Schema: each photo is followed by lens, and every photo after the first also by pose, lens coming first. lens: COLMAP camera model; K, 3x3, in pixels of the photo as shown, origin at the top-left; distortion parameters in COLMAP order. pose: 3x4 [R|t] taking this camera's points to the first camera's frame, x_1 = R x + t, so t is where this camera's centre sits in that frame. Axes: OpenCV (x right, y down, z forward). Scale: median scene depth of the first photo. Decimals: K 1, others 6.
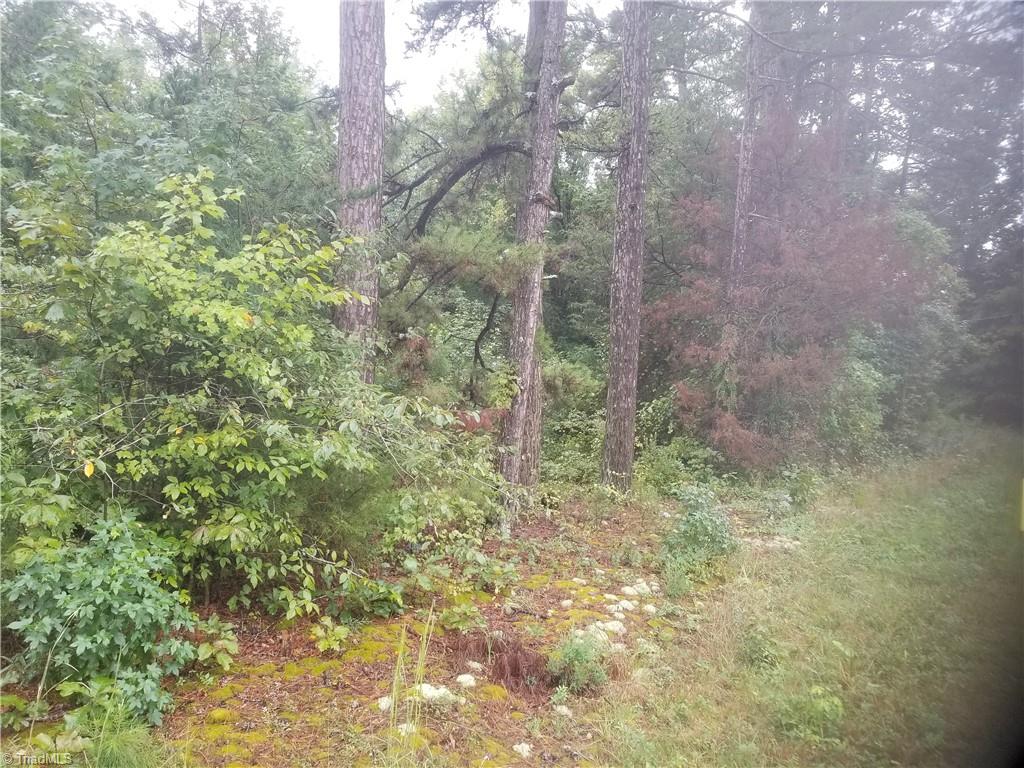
lens RADIAL K [[791.8, 0, 526.6], [0, 791.8, 394.4], [0, 0, 1]] dist [0.046221, -0.052974]
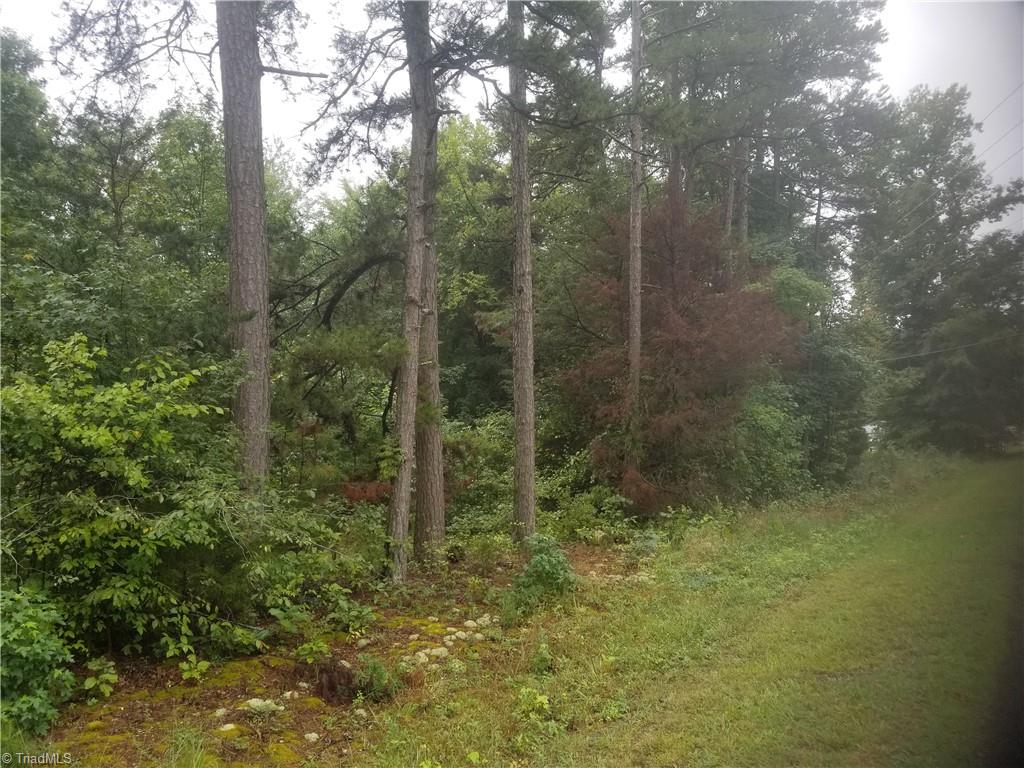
lens RADIAL K [[791.8, 0, 526.6], [0, 791.8, 394.4], [0, 0, 1]] dist [0.046221, -0.052974]
pose [[0.998304, -0.057379, 0.009863, 0.305062], [0.057879, 0.996426, -0.061522, -0.035725], [-0.006297, 0.061988, 0.998057, -0.340929]]
